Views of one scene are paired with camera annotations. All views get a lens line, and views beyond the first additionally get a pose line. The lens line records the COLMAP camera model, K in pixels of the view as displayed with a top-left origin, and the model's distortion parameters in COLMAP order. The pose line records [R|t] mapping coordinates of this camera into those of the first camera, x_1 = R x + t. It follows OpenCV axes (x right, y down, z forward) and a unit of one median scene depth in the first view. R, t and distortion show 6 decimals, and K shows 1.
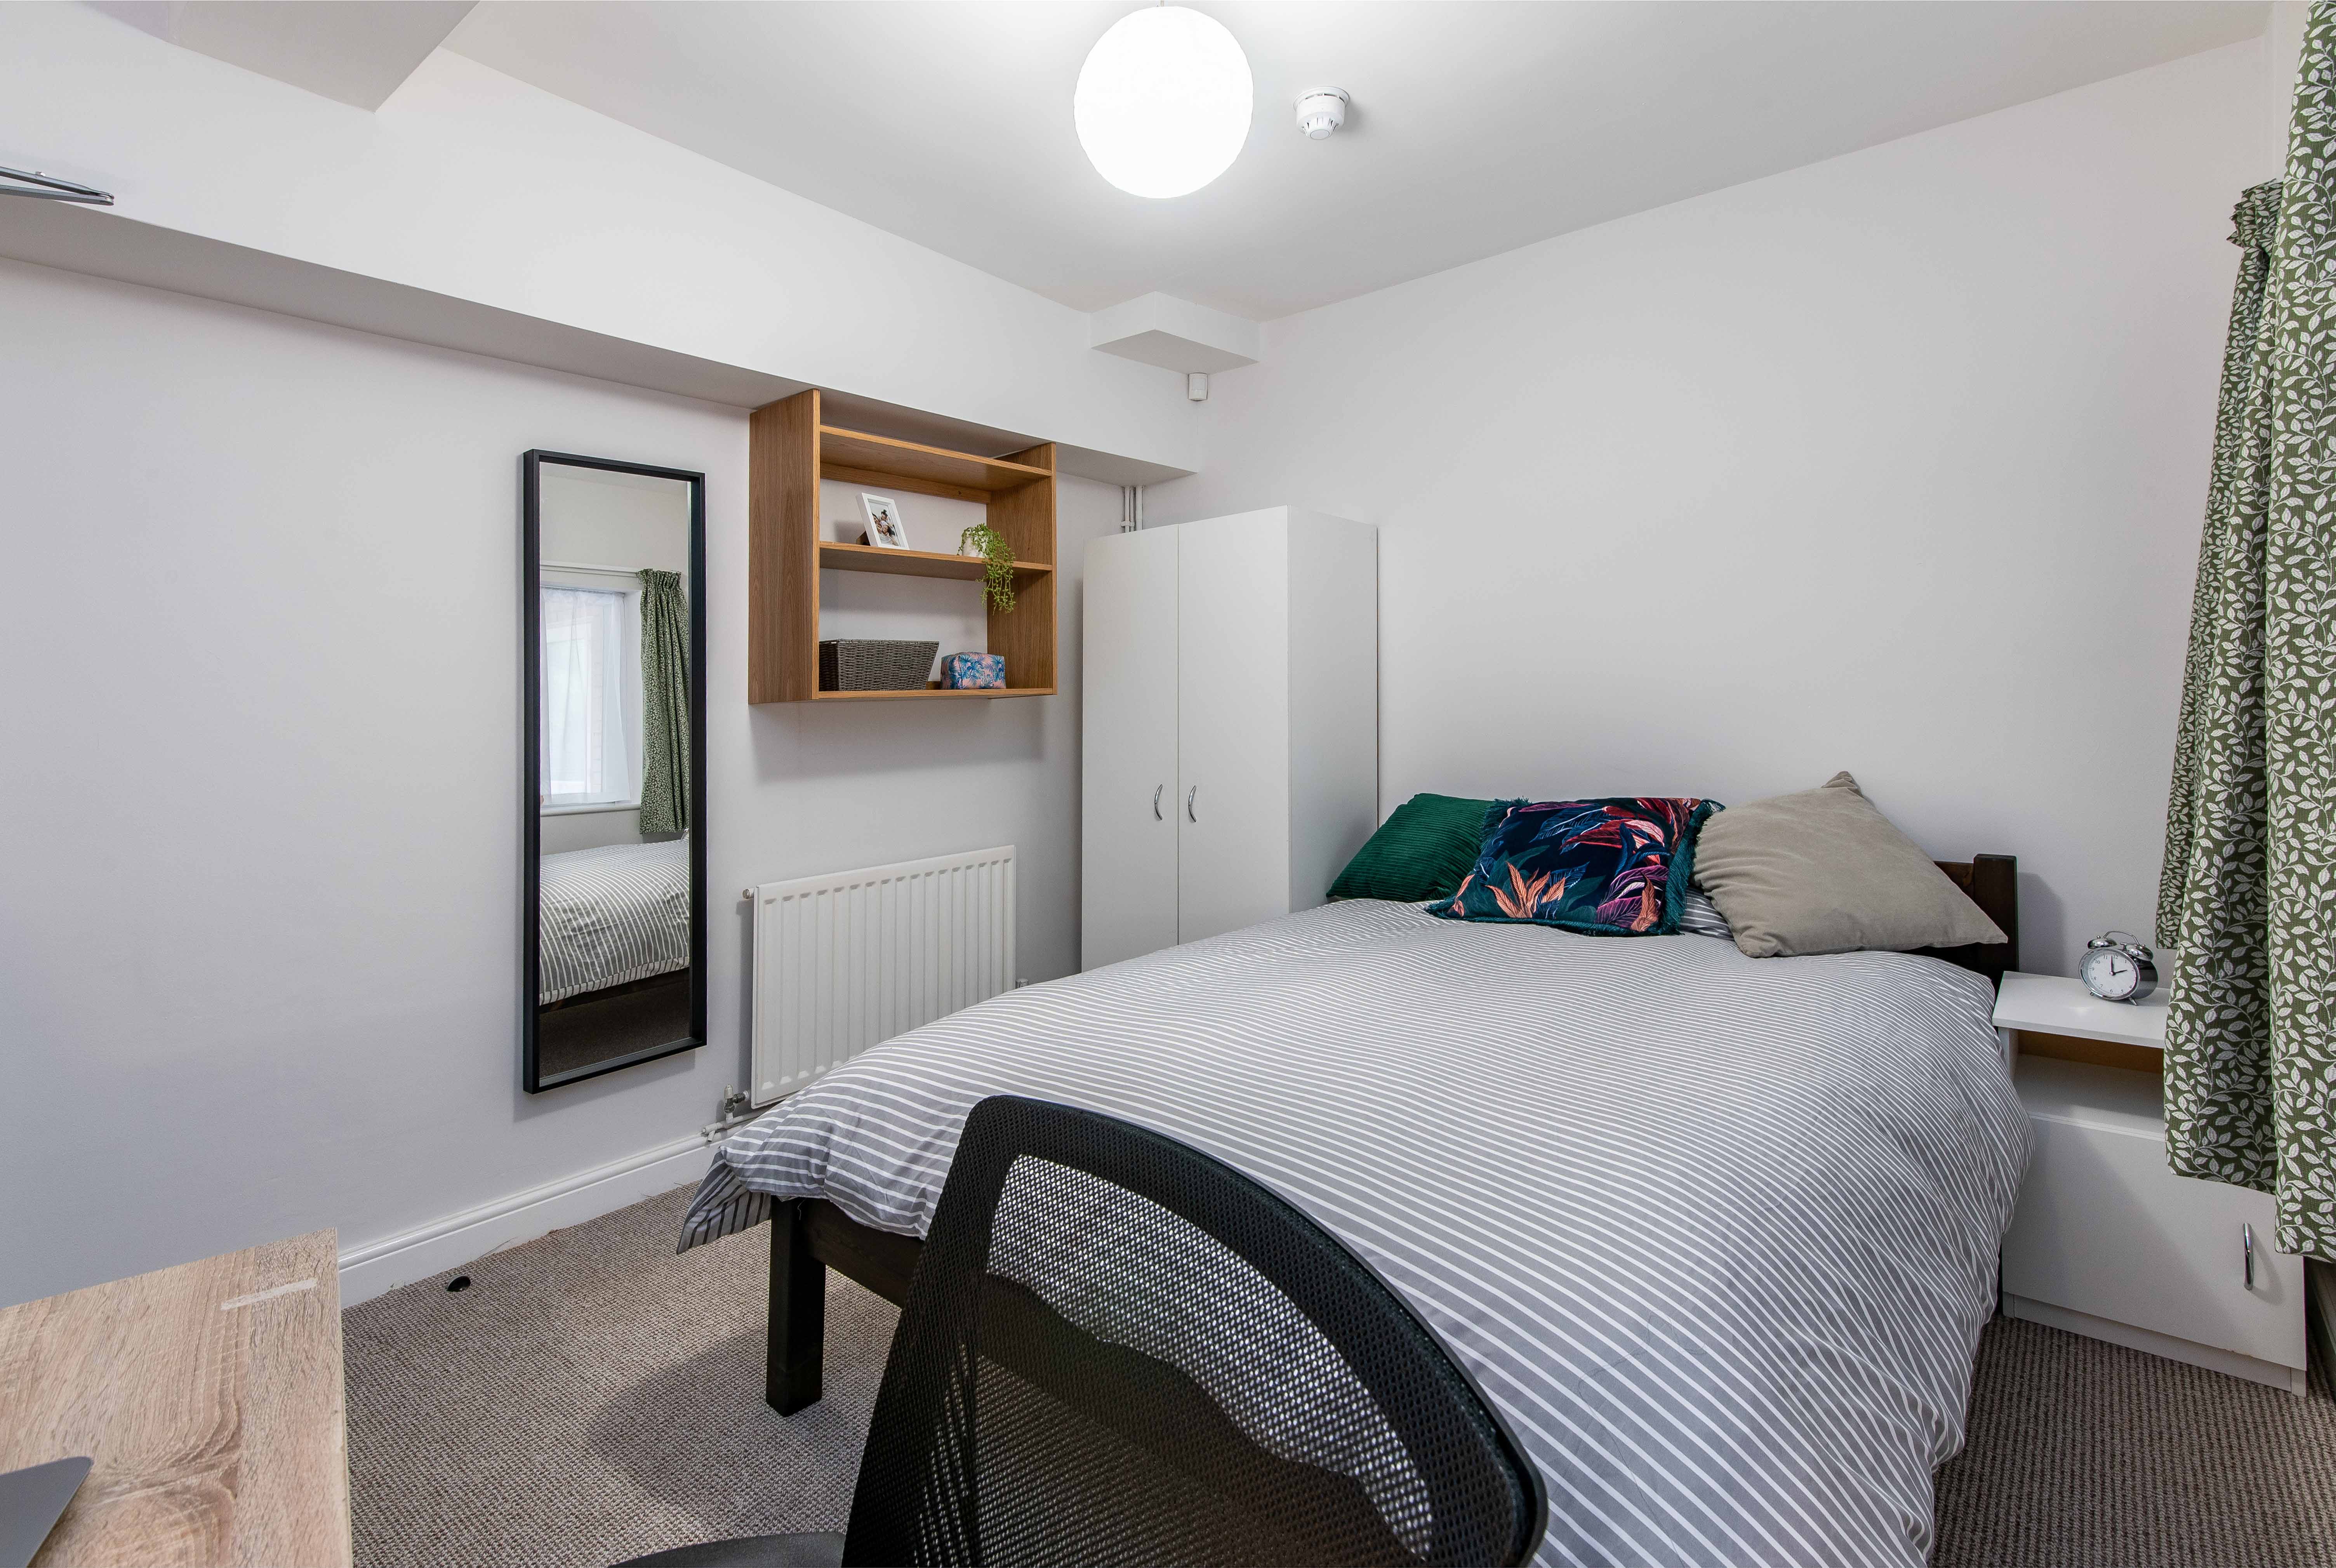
lens RADIAL K [[1079.9, 0, 1164.9], [0, 1079.9, 740.2], [0, 0, 1]] dist [0.014503, -0.001008]
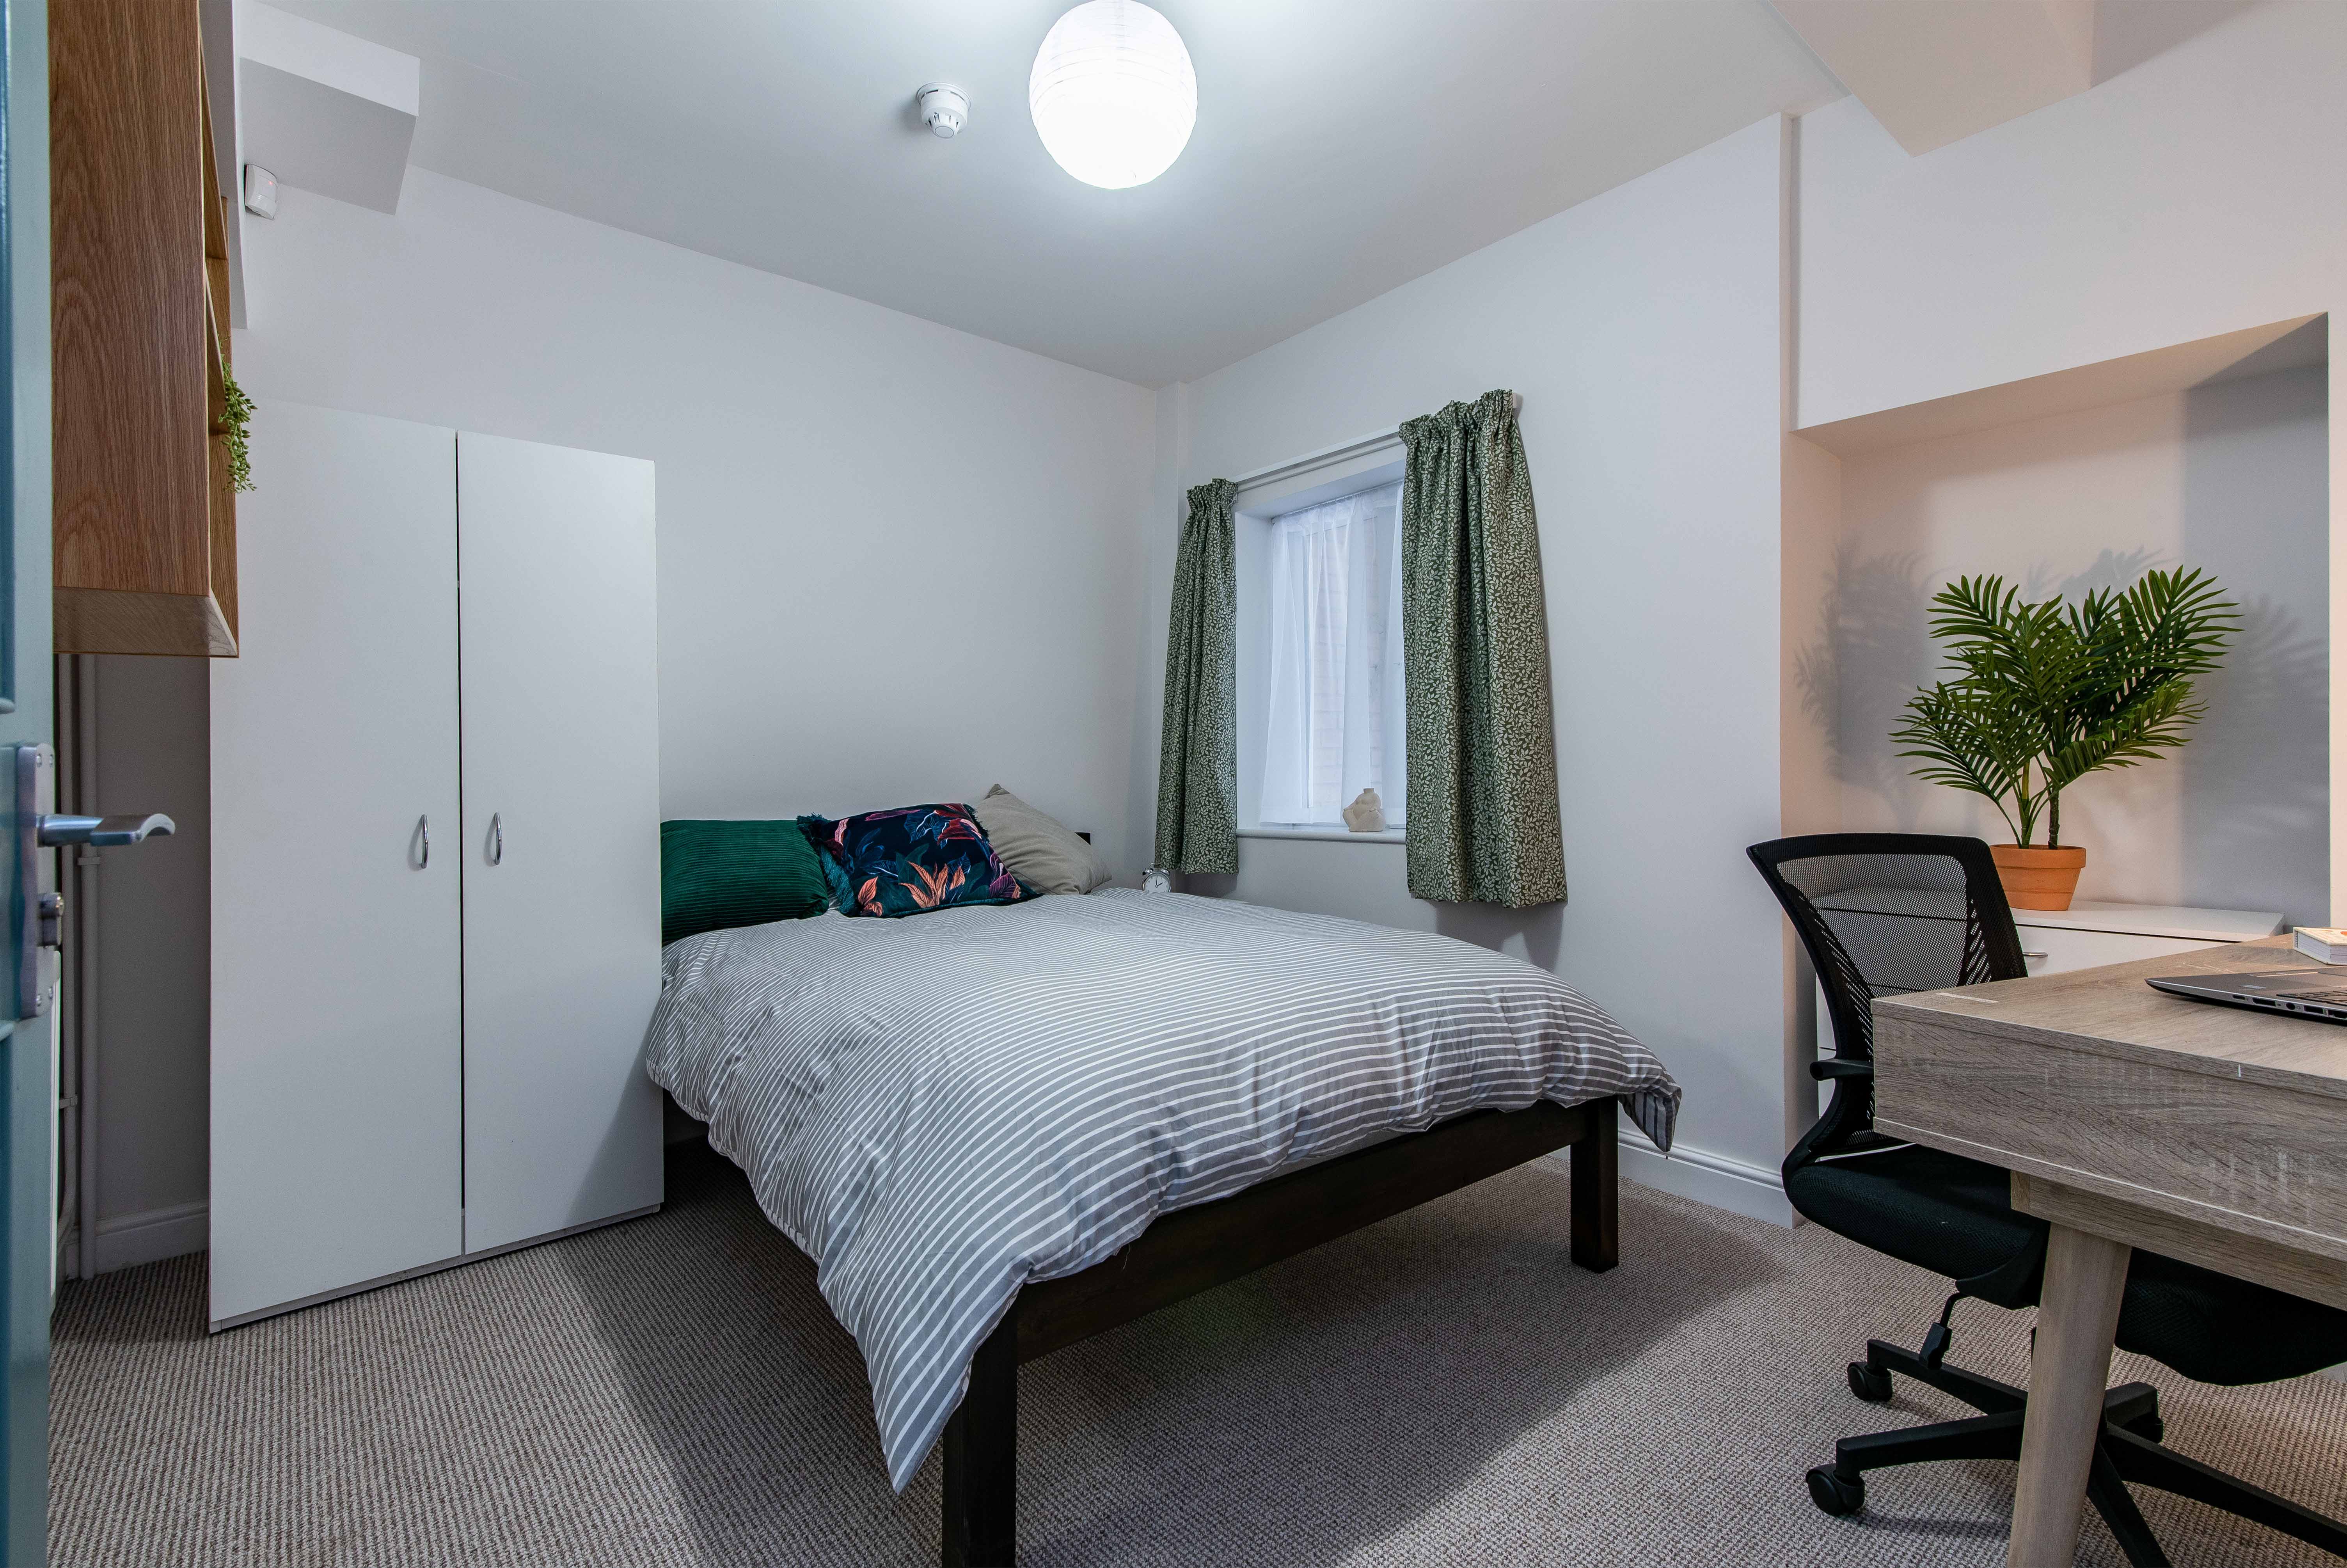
lens RADIAL K [[1084.9, 0, 1170.4], [0, 1084.9, 740.0], [0, 0, 1]] dist [0.014503, -0.001008]
pose [[0.176874, 0.050870, 0.982918, -1.167632], [0.031414, 0.997863, -0.057297, 0.092790], [-0.983732, 0.041011, 0.174898, 0.810587]]
